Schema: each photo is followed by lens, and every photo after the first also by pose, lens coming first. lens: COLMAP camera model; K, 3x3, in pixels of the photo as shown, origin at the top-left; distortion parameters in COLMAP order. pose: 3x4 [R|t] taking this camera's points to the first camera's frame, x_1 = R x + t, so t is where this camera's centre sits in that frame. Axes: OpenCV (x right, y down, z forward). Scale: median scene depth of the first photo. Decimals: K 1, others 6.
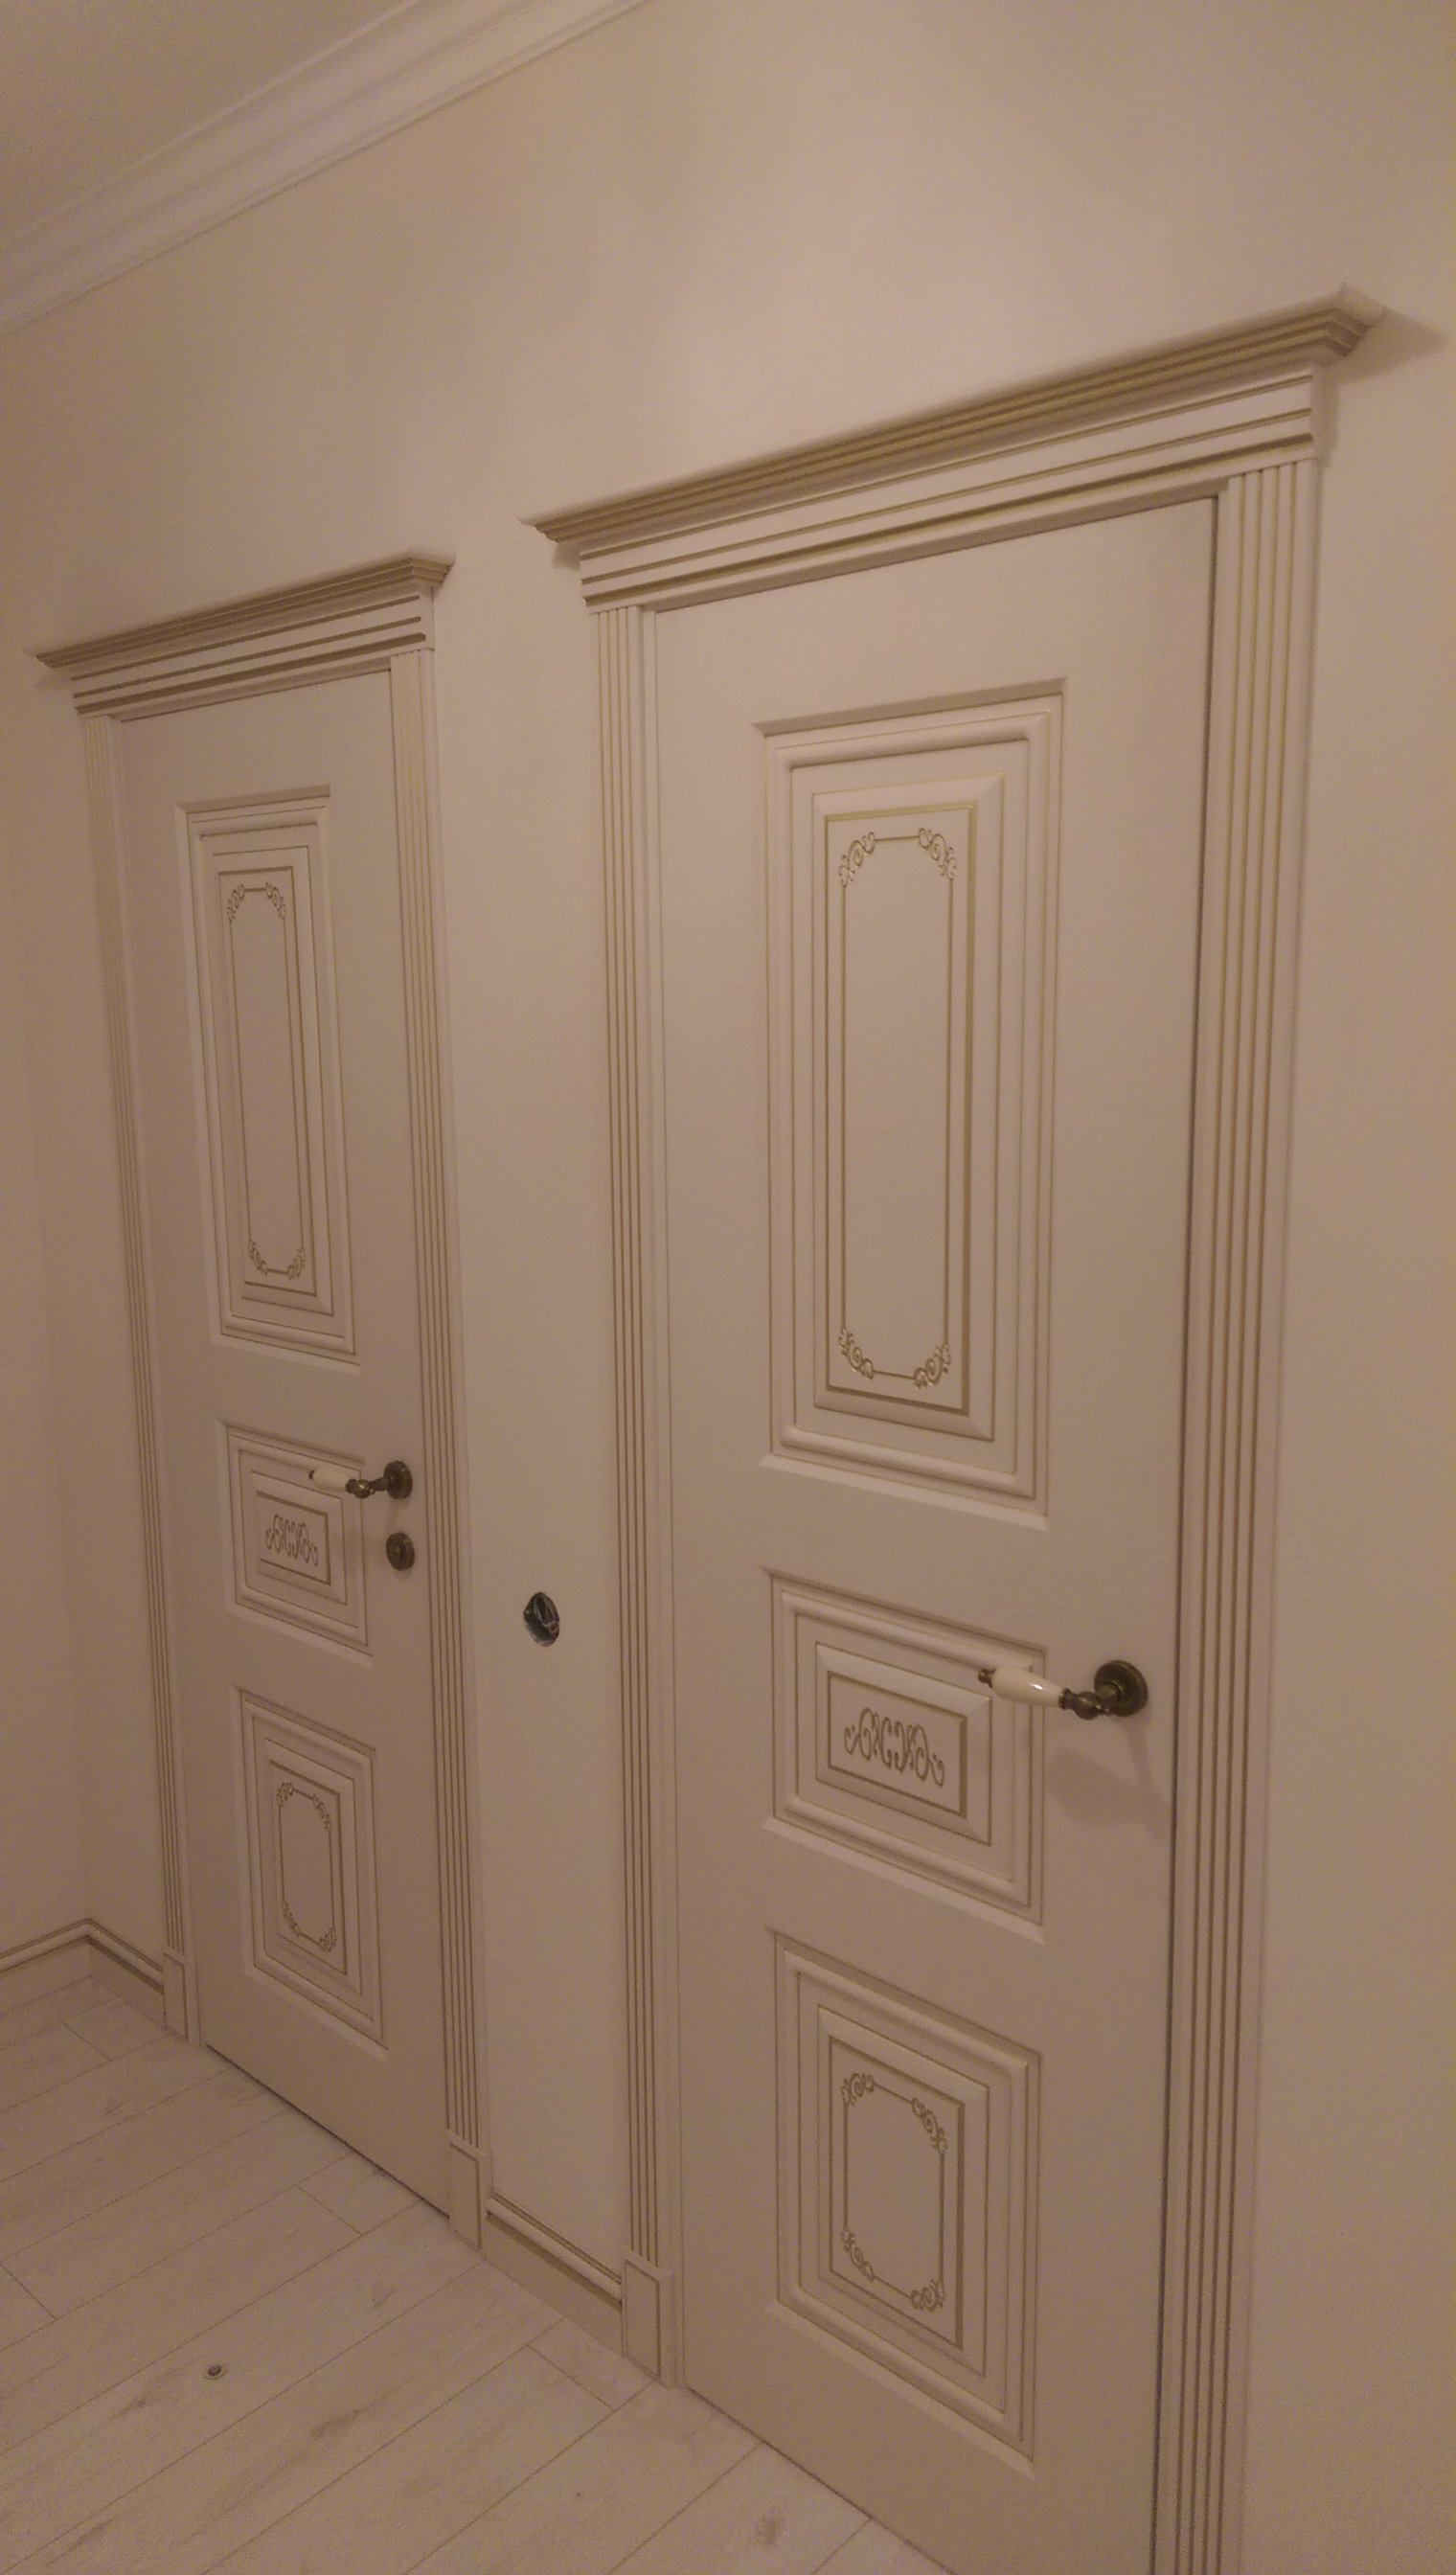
lens RADIAL K [[1838.0, 0, 730.1], [0, 1838.0, 1321.2], [0, 0, 1]] dist [0.082770, -0.082729]
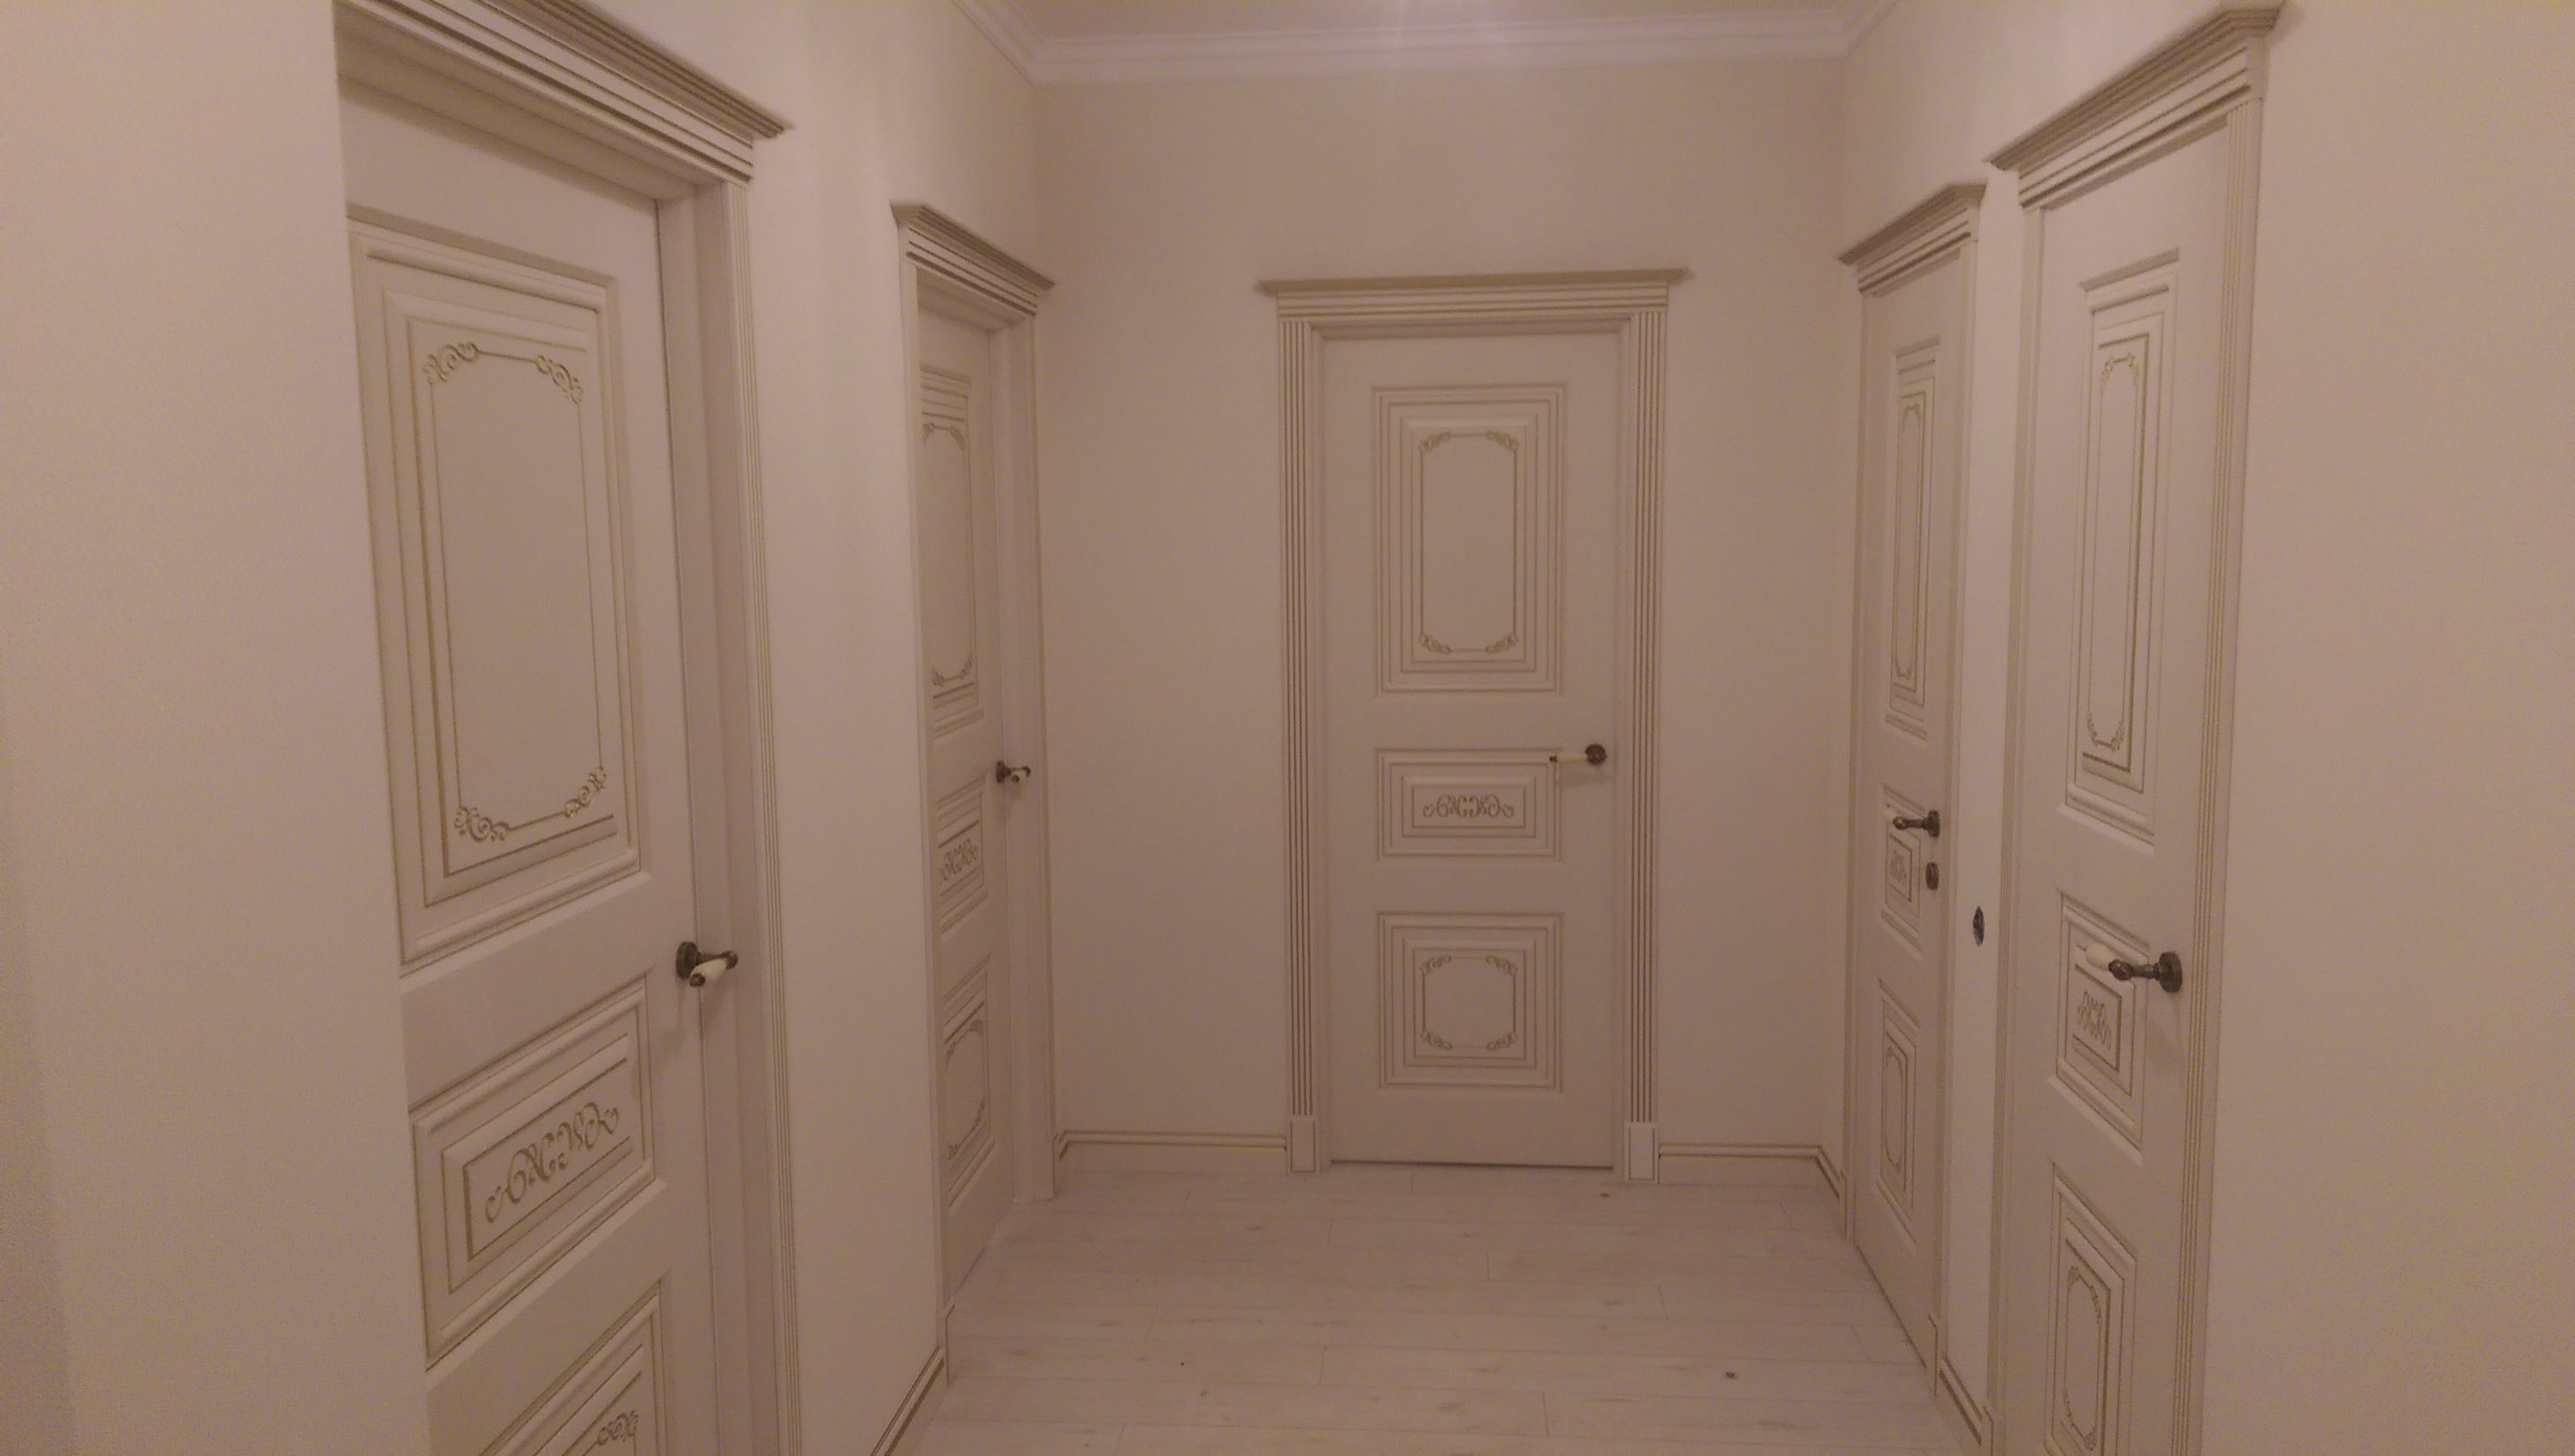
lens RADIAL K [[1838.0, 0, 1287.5], [0, 1838.0, 728.0], [0, 0, 1]] dist [0.082770, -0.082729]
pose [[0.622713, 0.085849, -0.777727, 0.739726], [-0.122060, 0.992452, 0.011819, 0.070921], [0.772871, 0.087569, 0.628492, -0.328169]]
